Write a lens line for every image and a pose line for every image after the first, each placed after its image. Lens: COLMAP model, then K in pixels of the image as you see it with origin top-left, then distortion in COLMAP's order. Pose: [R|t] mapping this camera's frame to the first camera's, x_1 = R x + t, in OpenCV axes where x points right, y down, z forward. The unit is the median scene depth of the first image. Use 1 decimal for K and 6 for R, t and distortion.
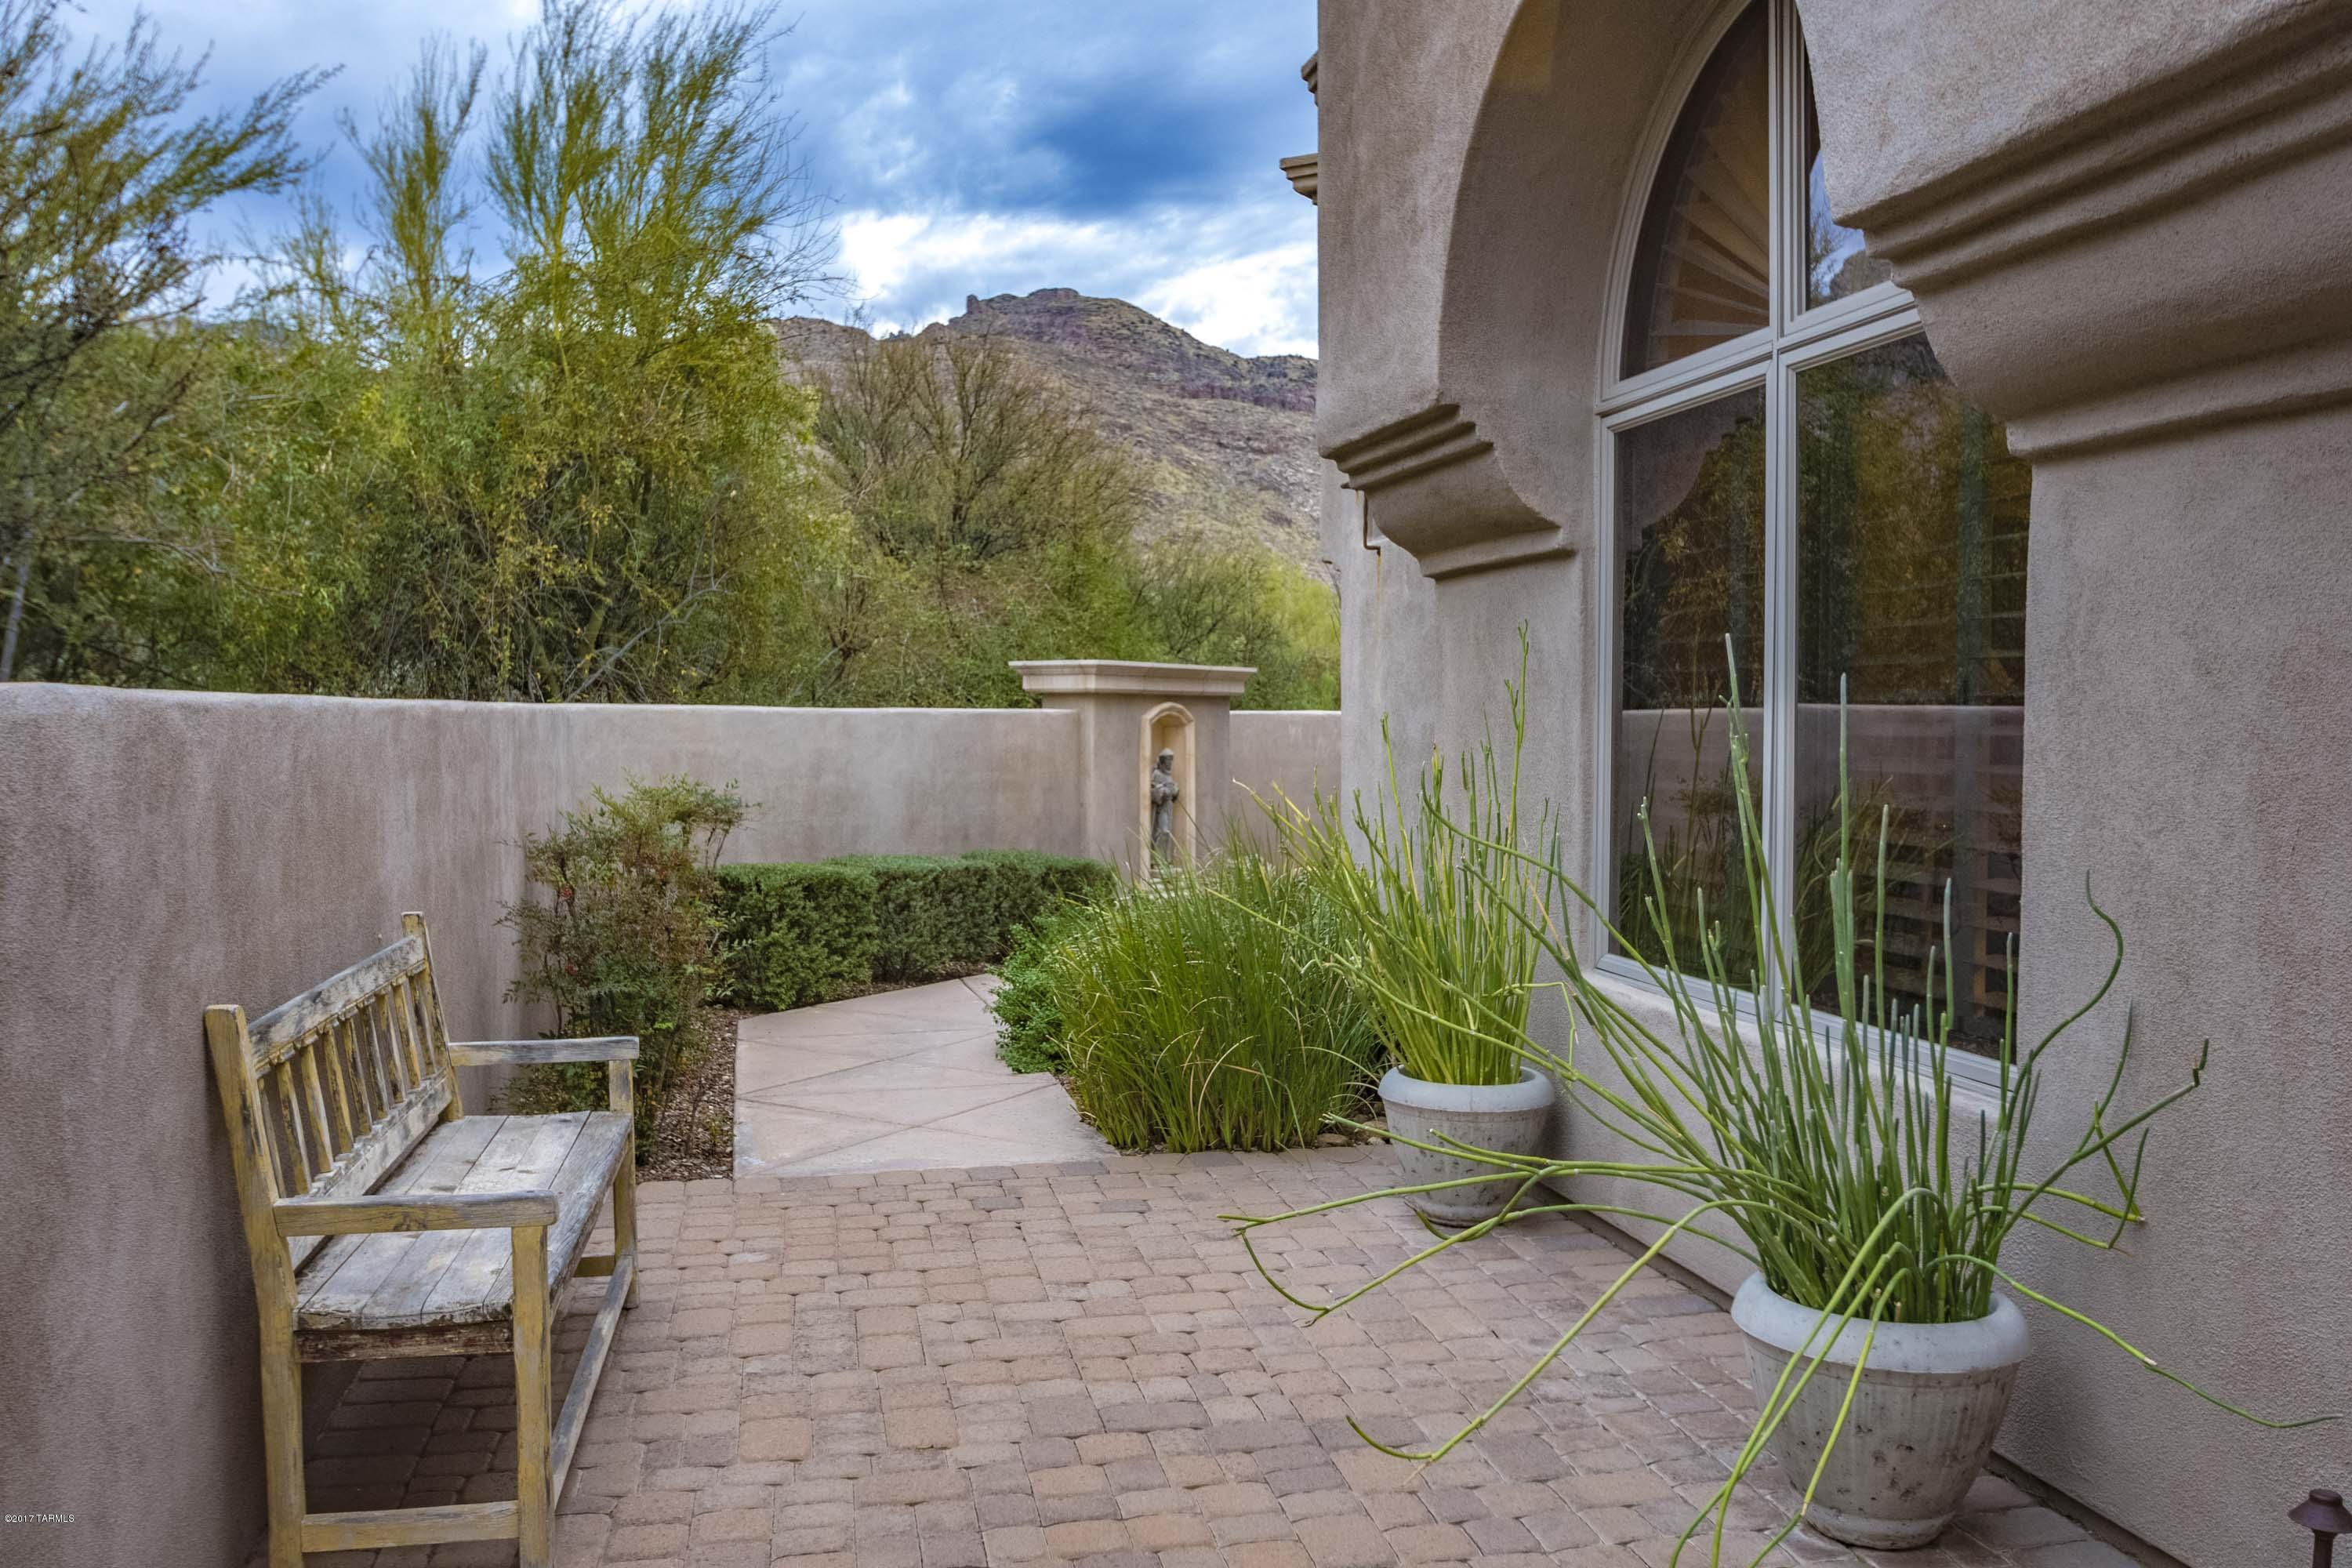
lens RADIAL K [[1908.7, 0, 1175.0], [0, 1908.7, 783.9], [0, 0, 1]] dist [0.000218, 0.000168]
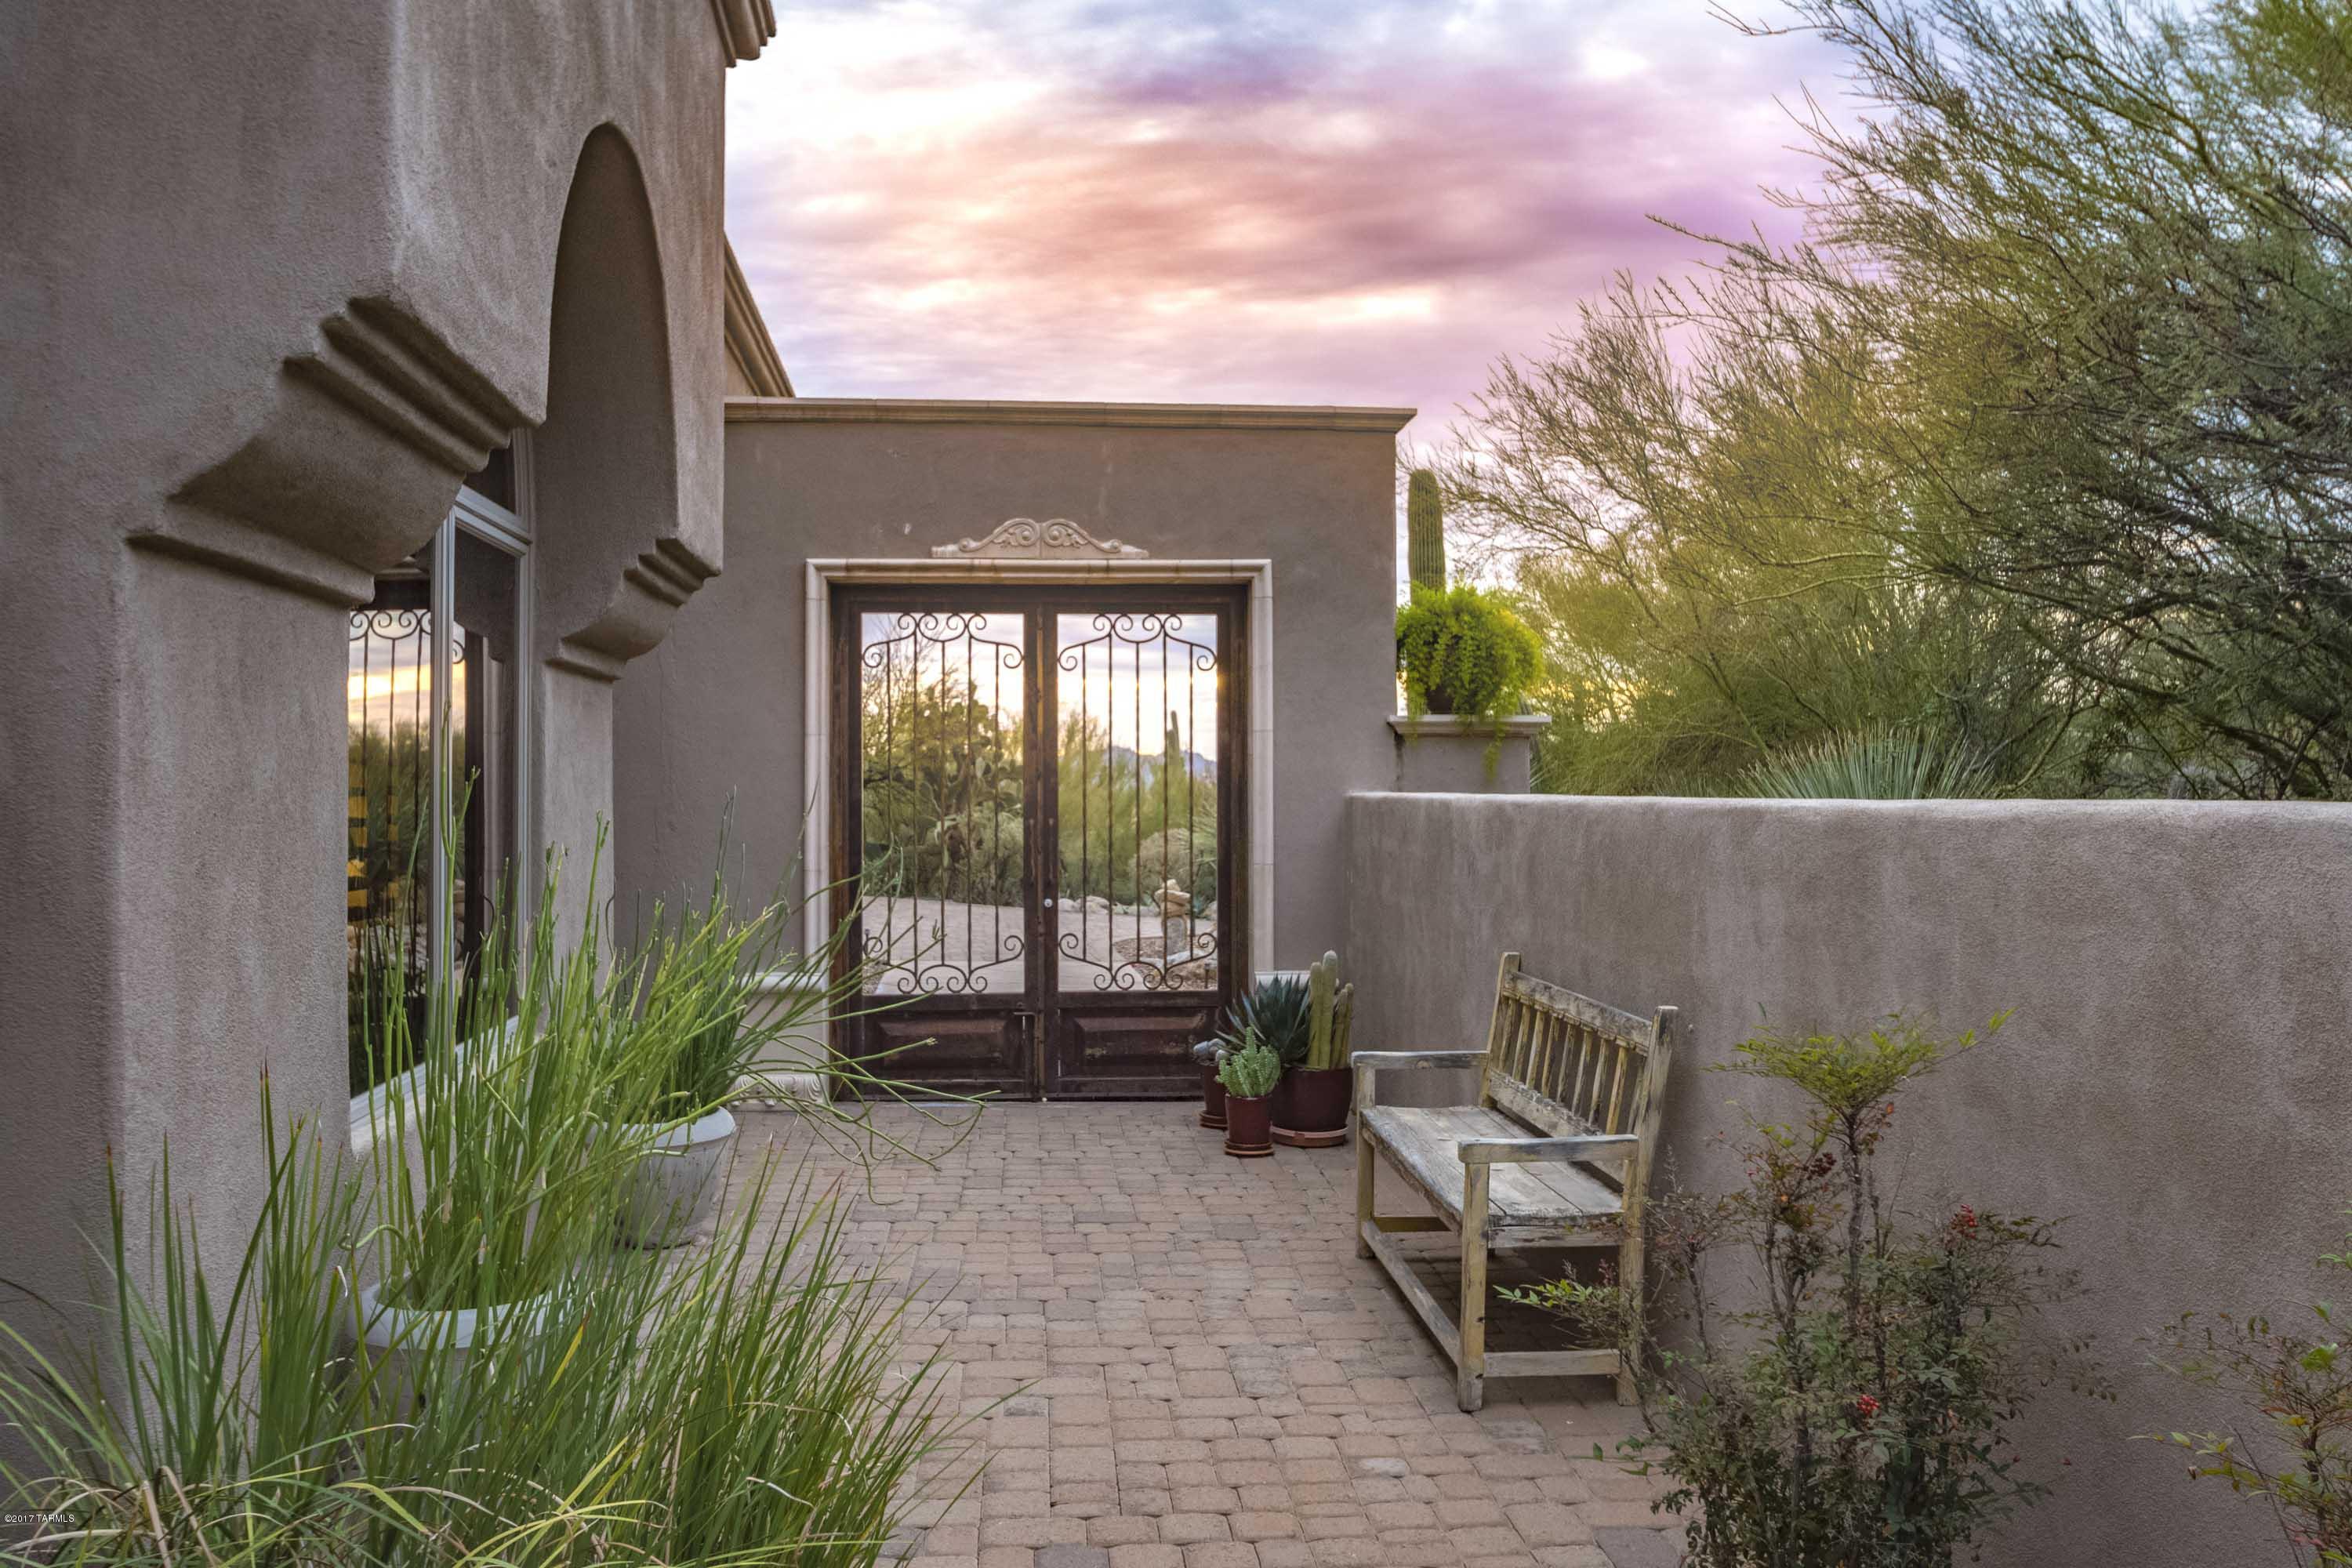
lens RADIAL K [[1908.7, 0, 1174.2], [0, 1908.7, 784.9], [0, 0, 1]] dist [0.000218, 0.000168]
pose [[-0.993871, -0.004083, 0.110470, -0.246196], [-0.000002, 0.999318, 0.036919, -0.089781], [-0.110546, 0.036693, -0.993193, 2.022112]]
